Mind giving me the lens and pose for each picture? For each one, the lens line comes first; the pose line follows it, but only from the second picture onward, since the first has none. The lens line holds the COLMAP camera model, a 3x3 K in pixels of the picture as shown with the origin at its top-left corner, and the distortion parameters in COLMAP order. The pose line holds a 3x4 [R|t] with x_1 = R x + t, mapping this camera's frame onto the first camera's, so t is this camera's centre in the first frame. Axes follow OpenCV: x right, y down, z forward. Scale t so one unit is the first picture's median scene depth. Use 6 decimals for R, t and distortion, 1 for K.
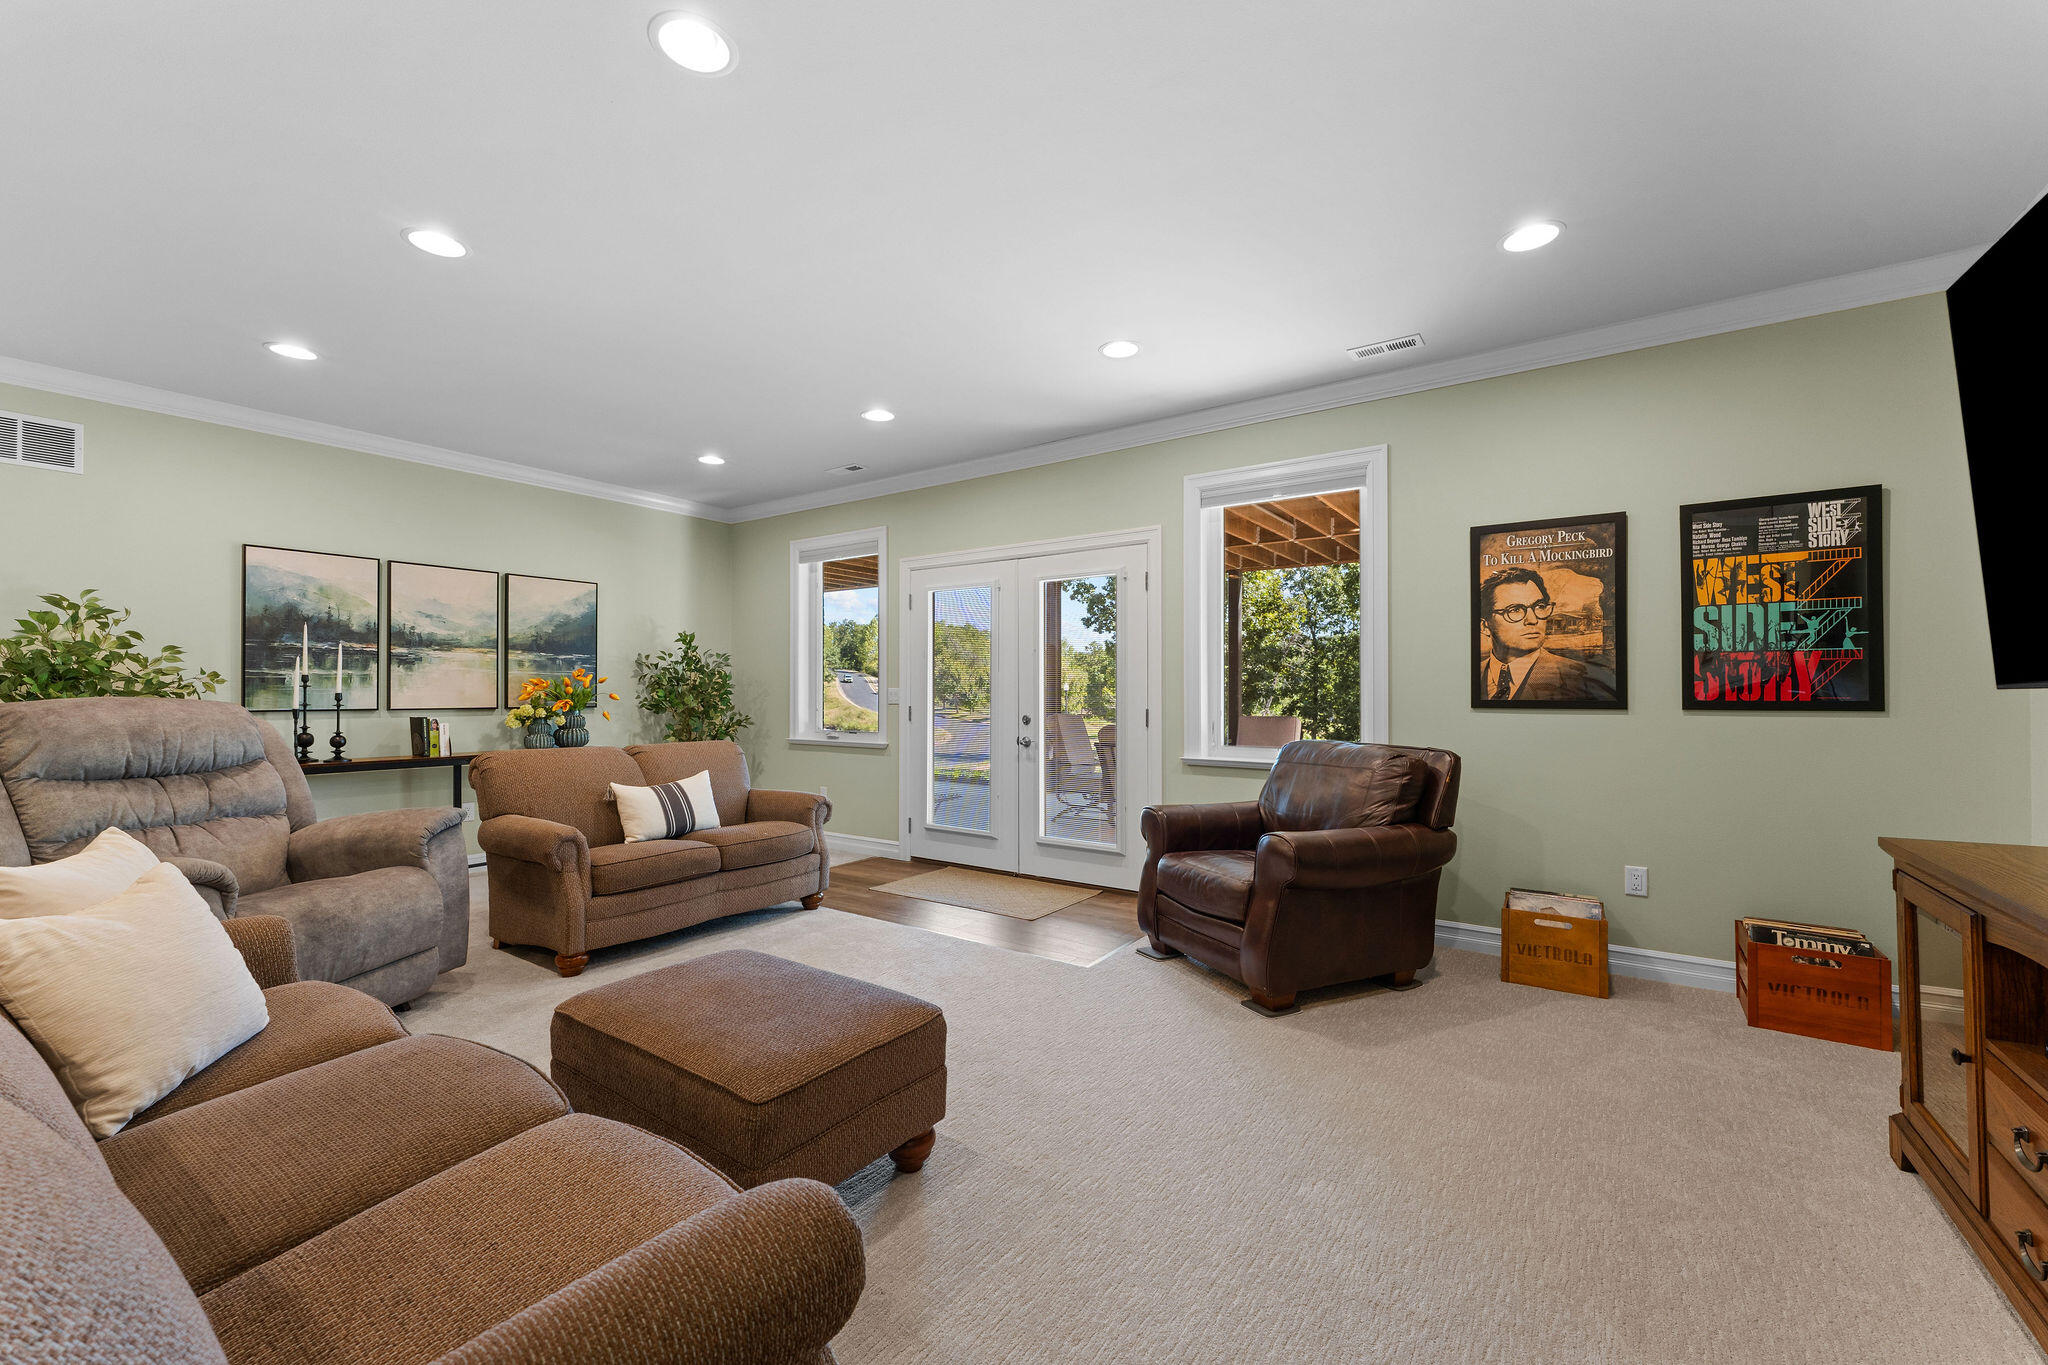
lens RADIAL K [[822.4, 0, 1024.4], [0, 822.4, 680.0], [0, 0, 1]] dist [-0.002351, -0.000291]
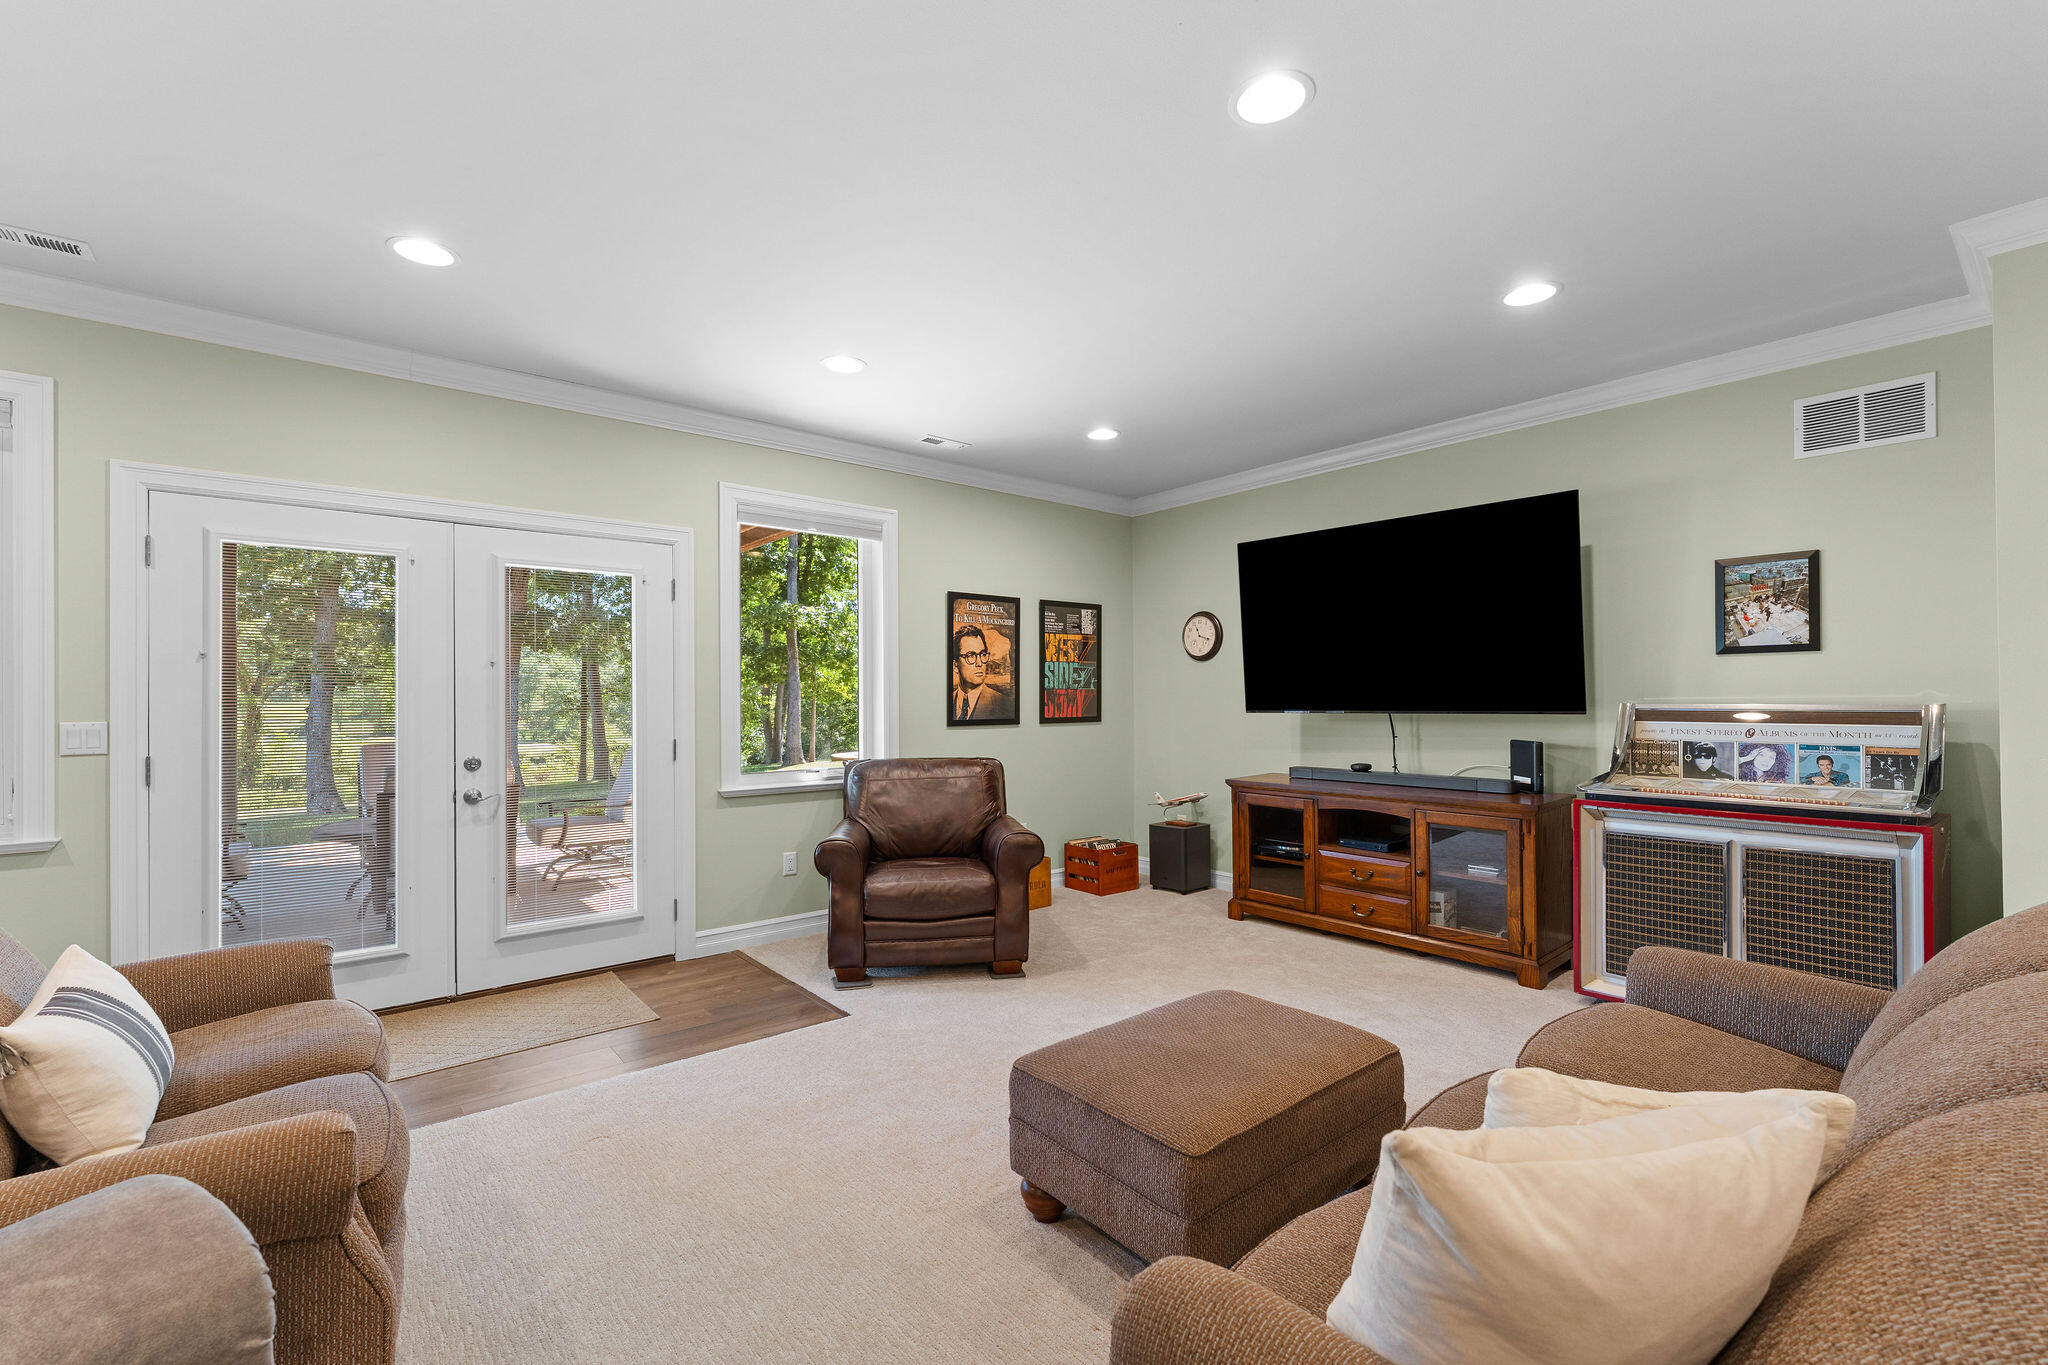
lens RADIAL K [[853.0, 0, 1022.7], [0, 853.0, 689.6], [0, 0, 1]] dist [0.000805, -0.000004]
pose [[0.263431, 0.009304, 0.964633, -0.773748], [-0.011684, 0.999911, -0.006454, -0.018657], [-0.964608, -0.009571, 0.263516, 0.525659]]
